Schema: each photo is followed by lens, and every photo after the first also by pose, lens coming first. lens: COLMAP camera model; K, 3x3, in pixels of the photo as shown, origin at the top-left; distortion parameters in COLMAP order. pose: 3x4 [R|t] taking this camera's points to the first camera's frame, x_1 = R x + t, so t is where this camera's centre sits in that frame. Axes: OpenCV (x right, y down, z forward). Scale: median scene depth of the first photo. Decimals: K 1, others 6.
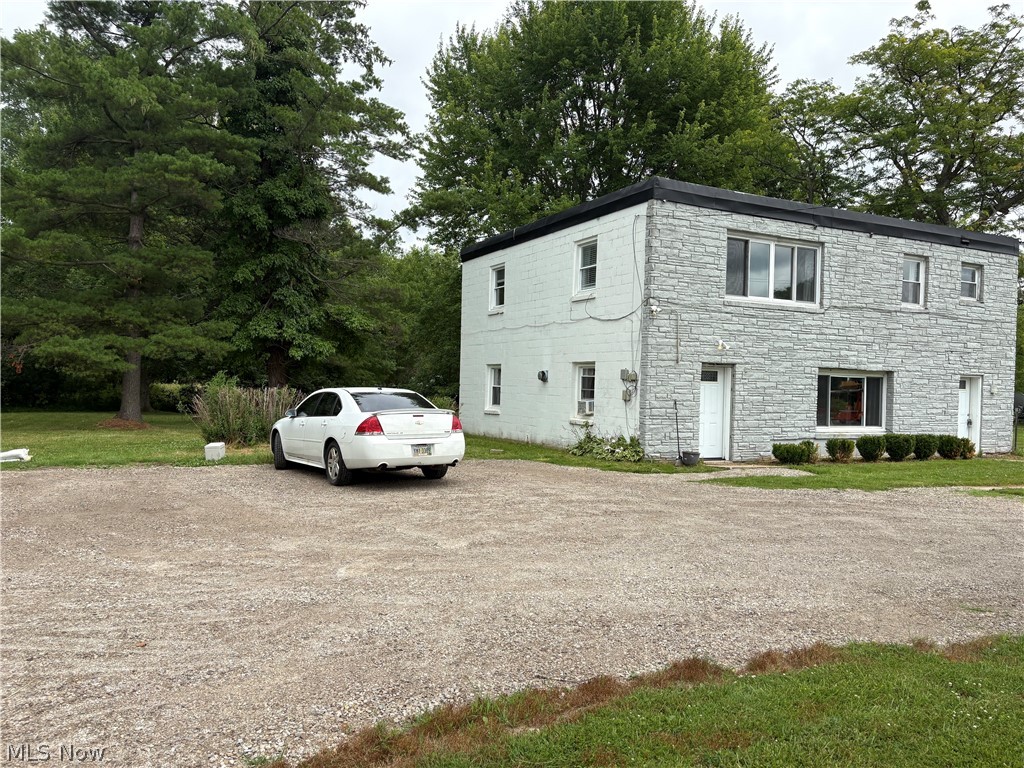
lens RADIAL K [[769.2, 0, 511.2], [0, 769.2, 390.1], [0, 0, 1]] dist [0.056095, -0.066140]
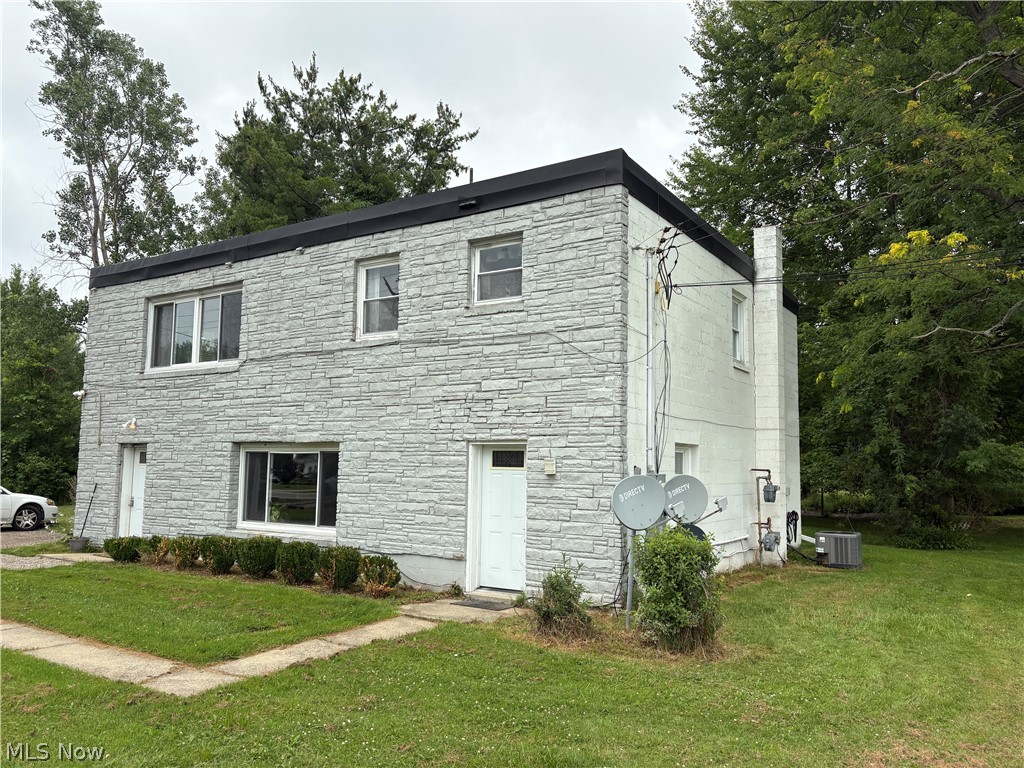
lens RADIAL K [[769.2, 0, 518.2], [0, 769.2, 394.9], [0, 0, 1]] dist [0.056095, -0.066140]
pose [[0.514130, -0.098705, -0.852014, 1.131511], [-0.007226, 0.992823, -0.119378, 0.012883], [0.857682, 0.067532, 0.509727, 0.804610]]
